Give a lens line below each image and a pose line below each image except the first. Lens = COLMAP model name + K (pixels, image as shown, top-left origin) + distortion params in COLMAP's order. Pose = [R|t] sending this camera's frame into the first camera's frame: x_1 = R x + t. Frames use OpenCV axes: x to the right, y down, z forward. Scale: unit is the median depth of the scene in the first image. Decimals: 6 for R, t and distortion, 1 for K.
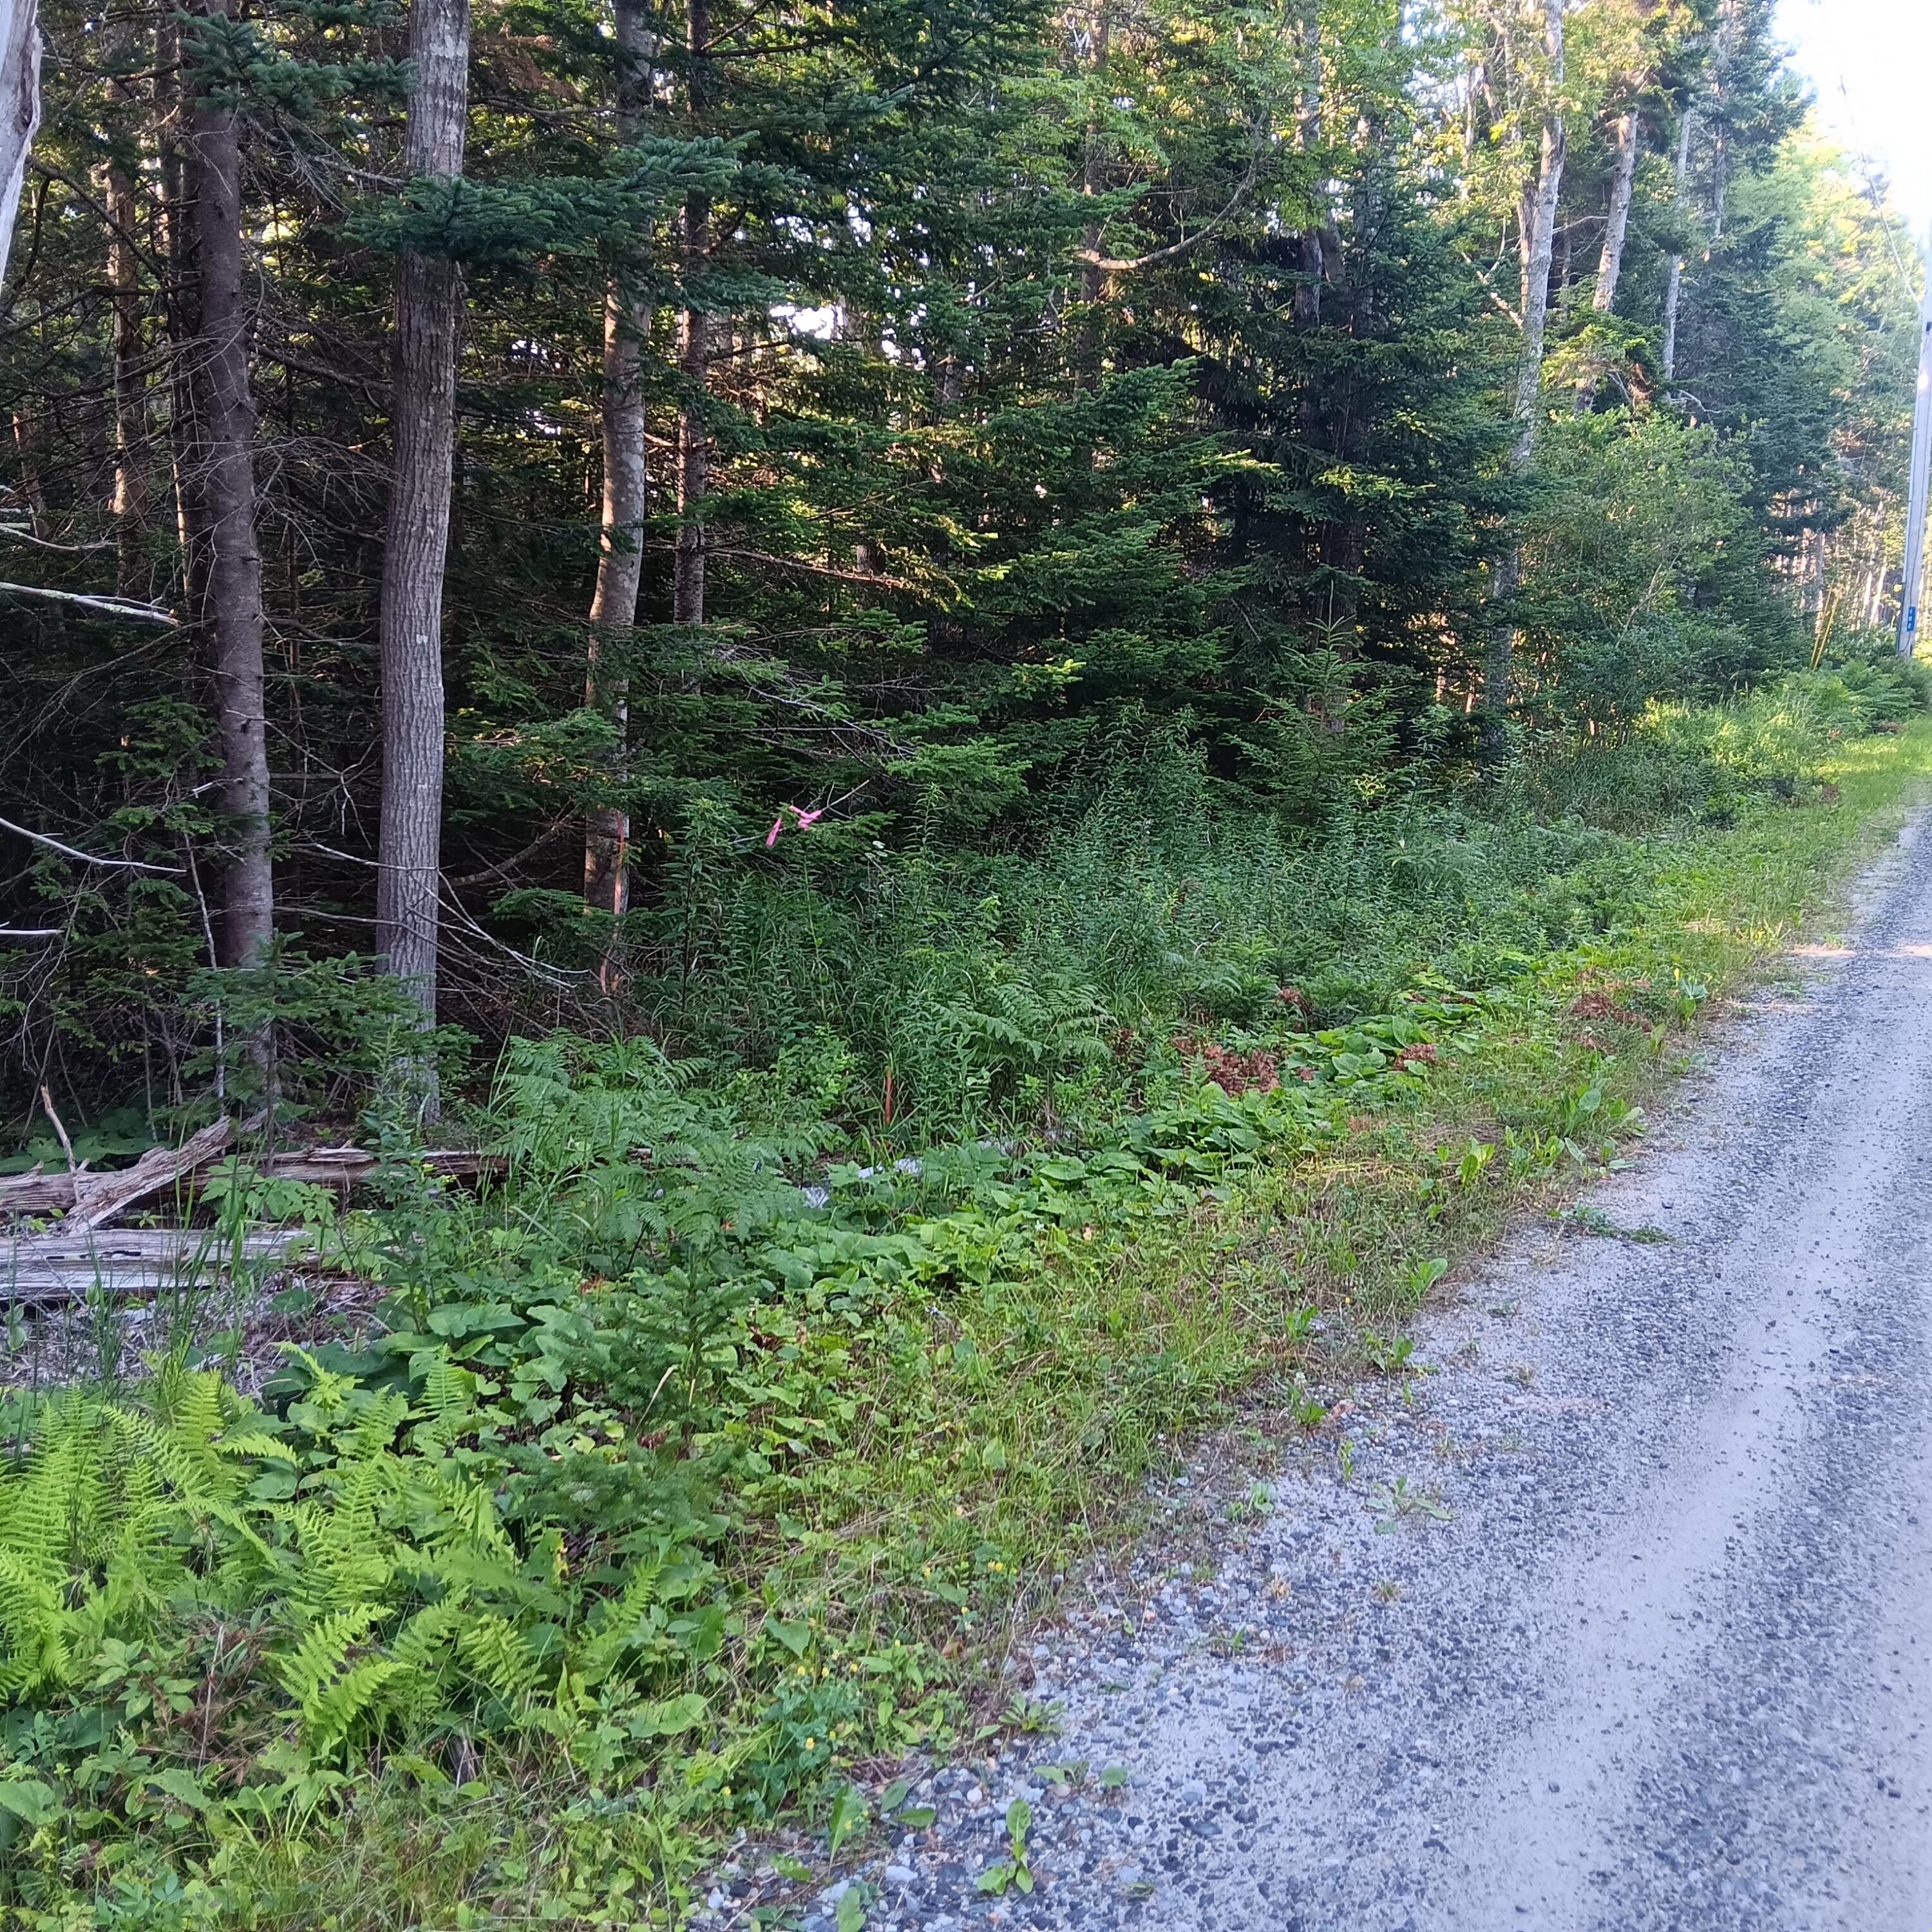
lens RADIAL K [[1980.4, 0, 966.0], [0, 1980.4, 966.0], [0, 0, 1]] dist [-0.012281, -0.013267]
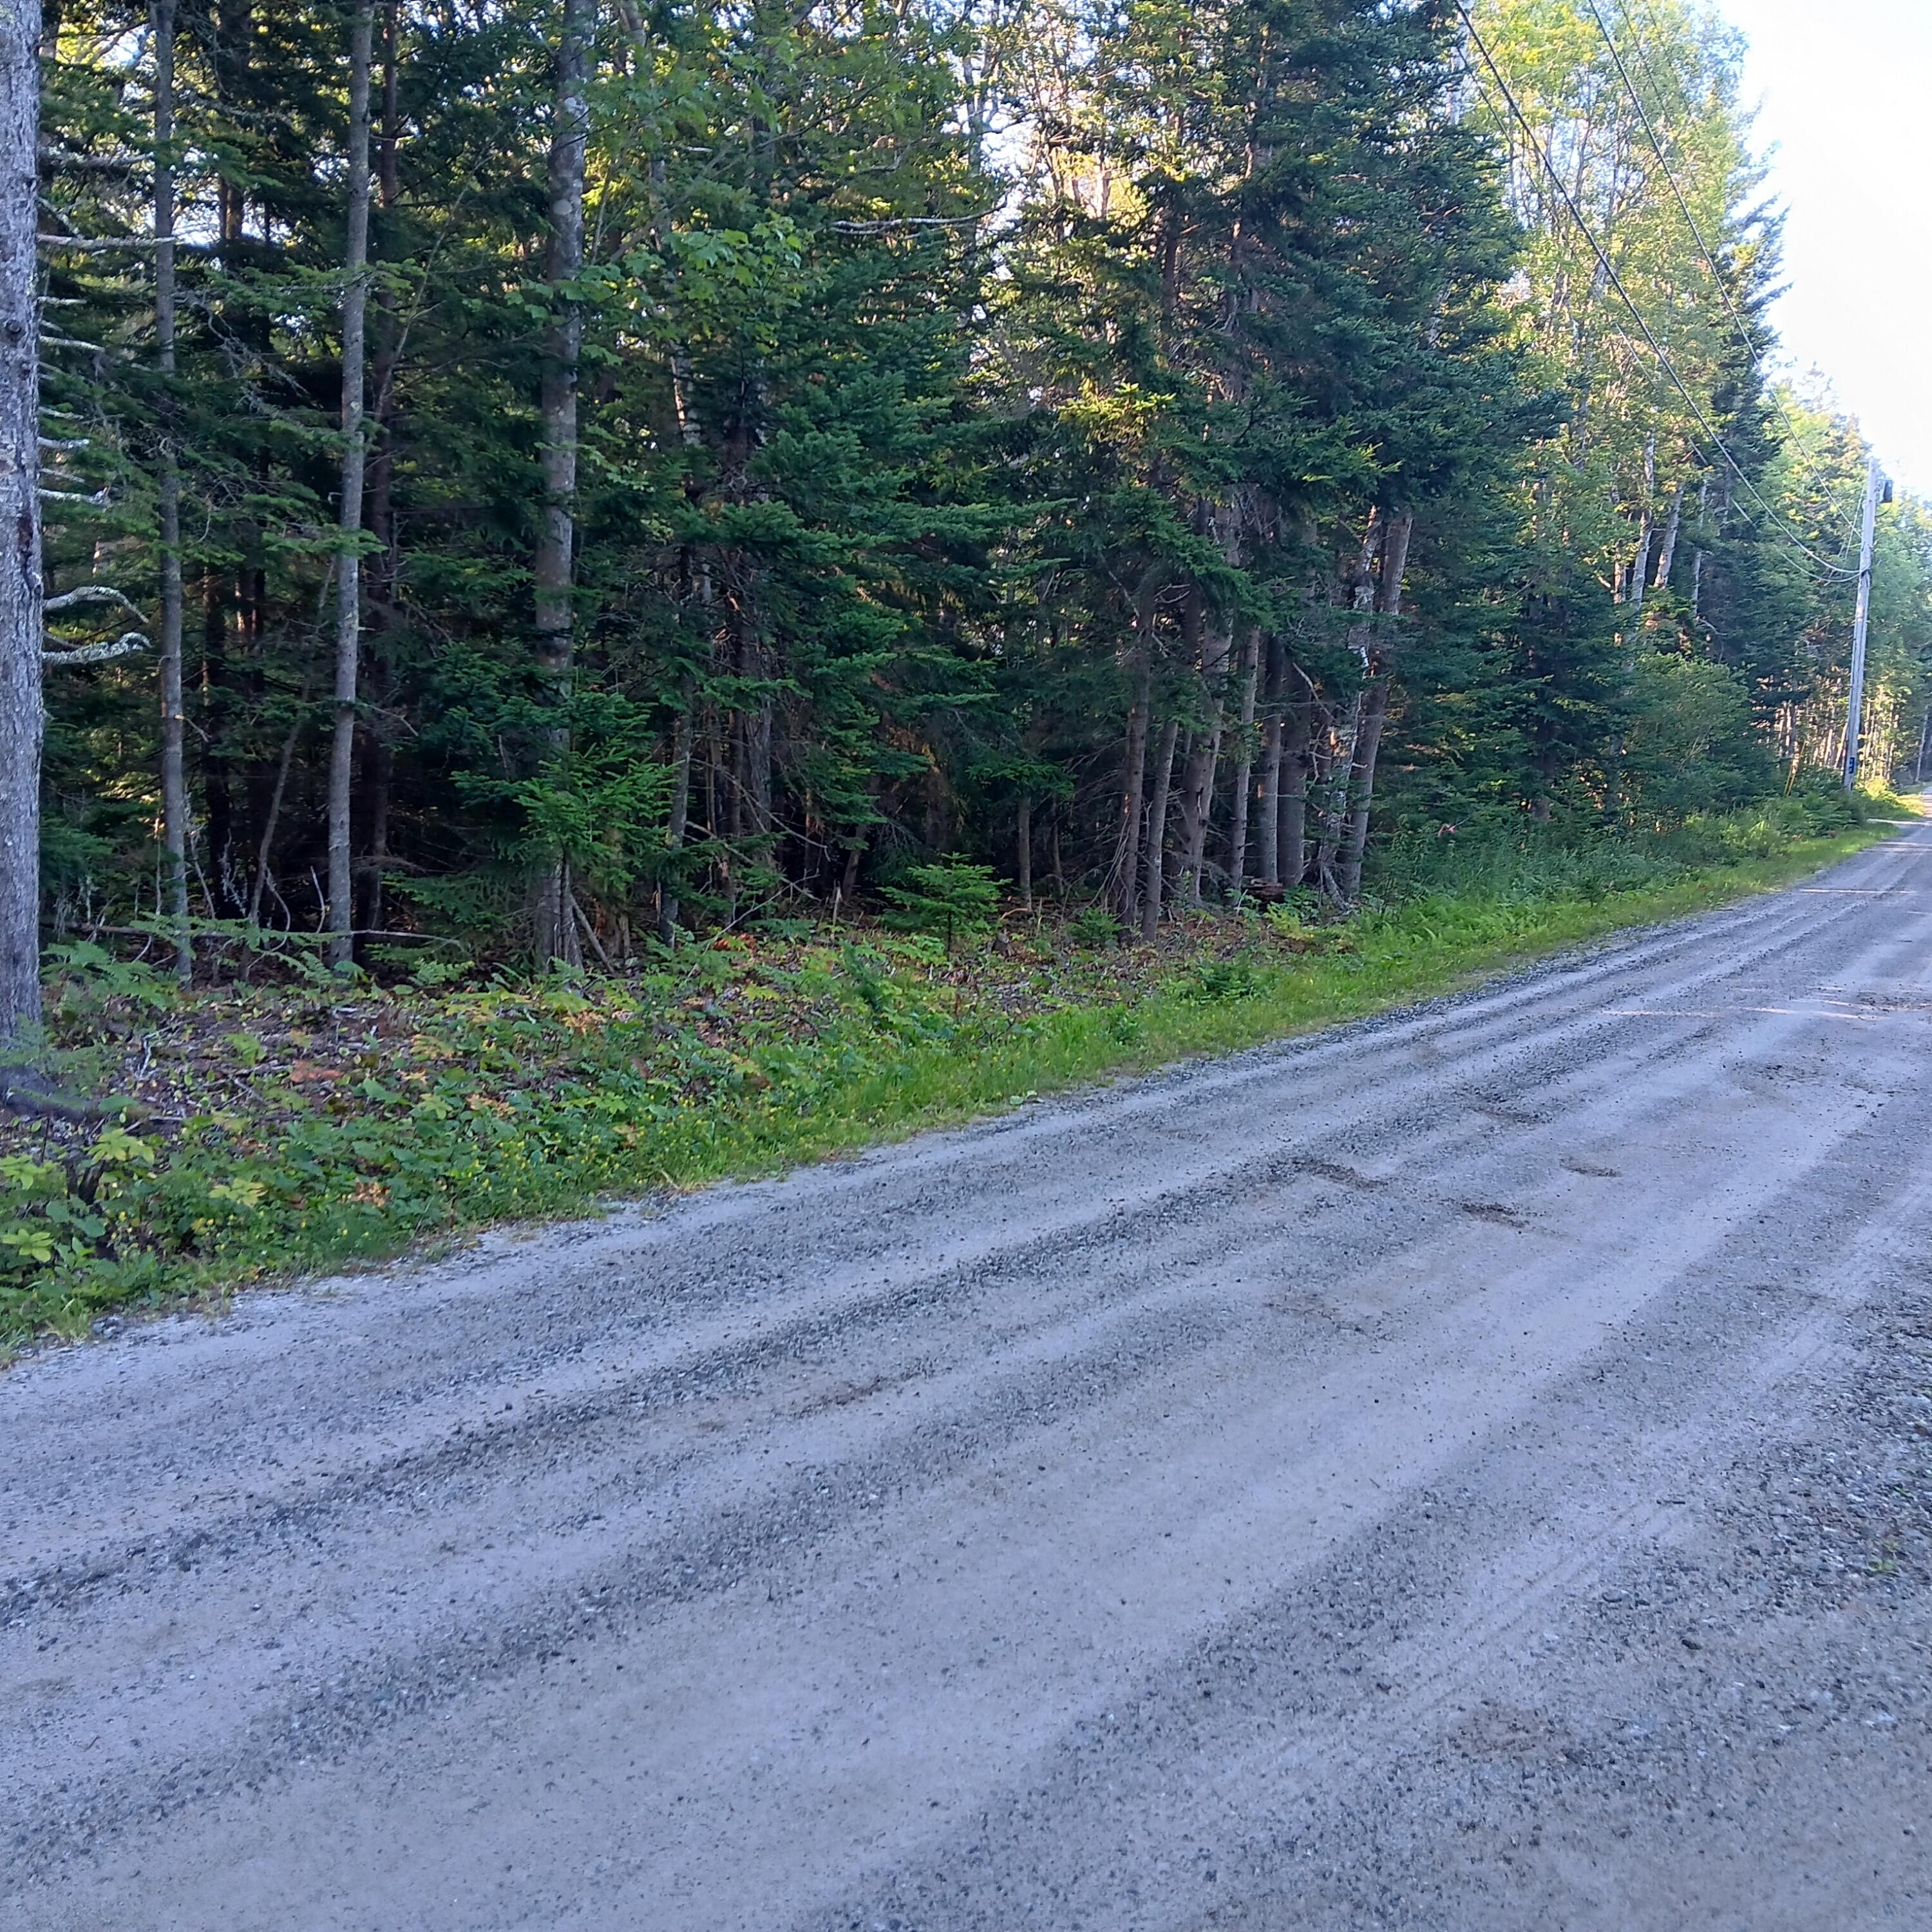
lens RADIAL K [[1980.4, 0, 966.0], [0, 1980.4, 966.0], [0, 0, 1]] dist [-0.012281, -0.013267]
pose [[0.999475, 0.031808, 0.006134, -0.285986], [-0.031448, 0.998165, -0.051744, 0.108584], [-0.007769, 0.051524, 0.998642, -0.704001]]
